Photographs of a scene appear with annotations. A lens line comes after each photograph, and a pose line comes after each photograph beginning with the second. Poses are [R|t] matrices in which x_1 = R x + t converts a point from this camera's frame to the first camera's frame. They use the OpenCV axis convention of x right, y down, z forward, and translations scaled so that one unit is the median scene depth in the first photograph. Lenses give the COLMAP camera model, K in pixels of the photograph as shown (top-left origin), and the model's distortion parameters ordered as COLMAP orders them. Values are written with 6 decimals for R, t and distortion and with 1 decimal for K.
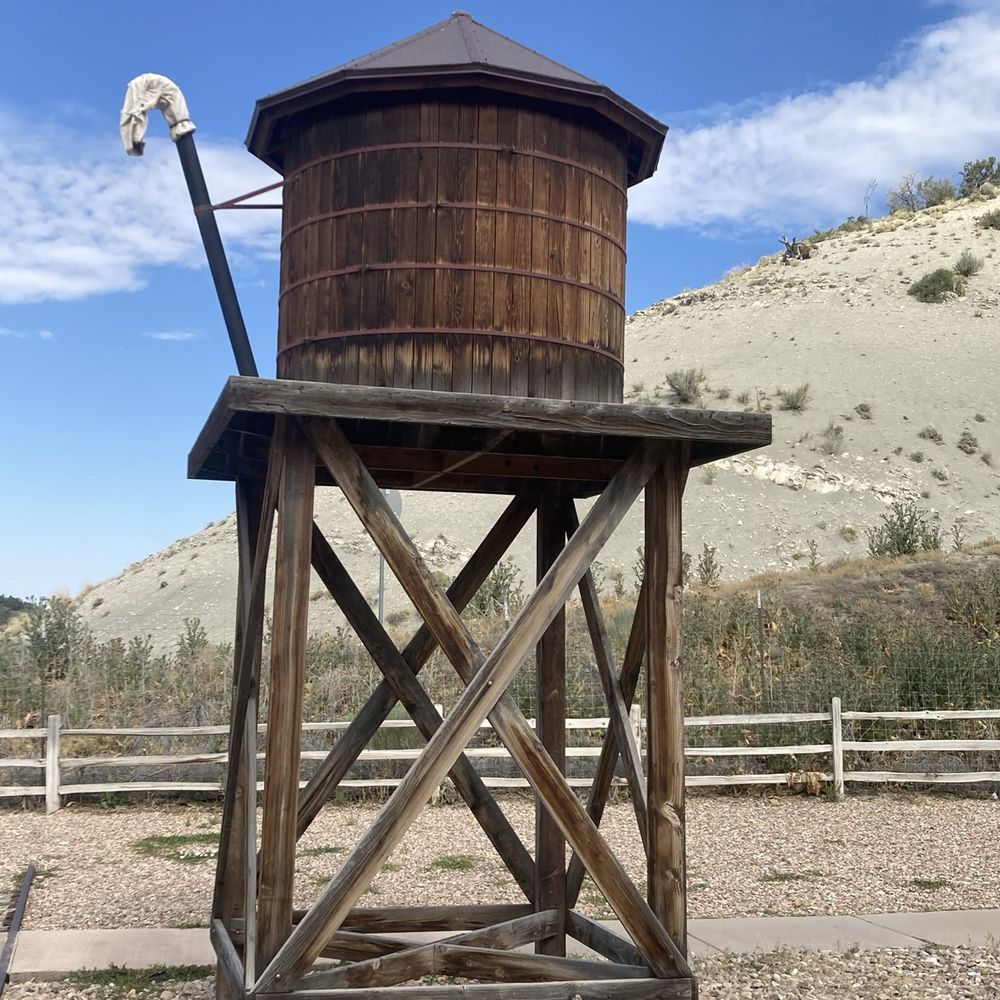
lens RADIAL K [[1442.2, 0, 500.0], [0, 1442.2, 500.0], [0, 0, 1]] dist [0.107999, -0.050237]
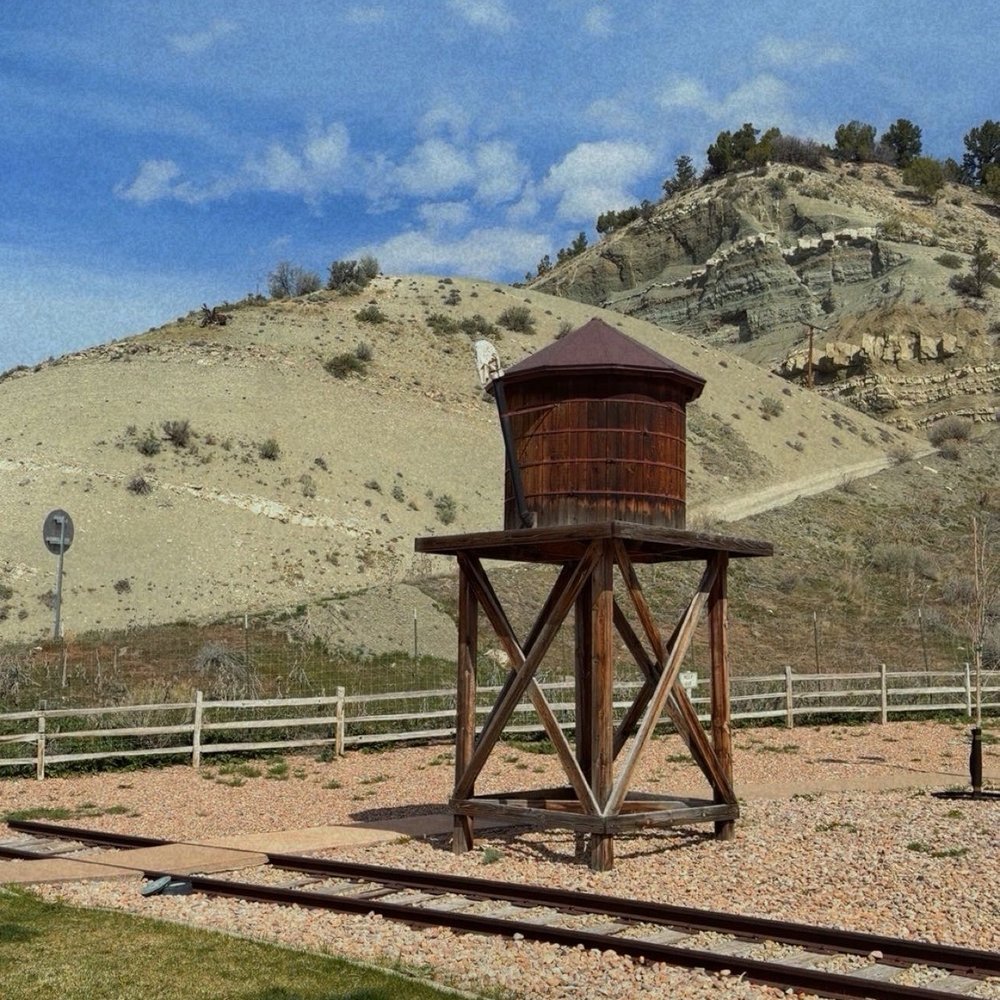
lens RADIAL K [[1337.4, 0, 500.0], [0, 1337.4, 500.0], [0, 0, 1]] dist [0.291307, -0.395943]
pose [[0.843622, 0.052379, 0.534376, -0.797840], [-0.049725, 0.998575, -0.019379, -0.040330], [-0.534629, -0.010223, 0.845025, -0.321993]]
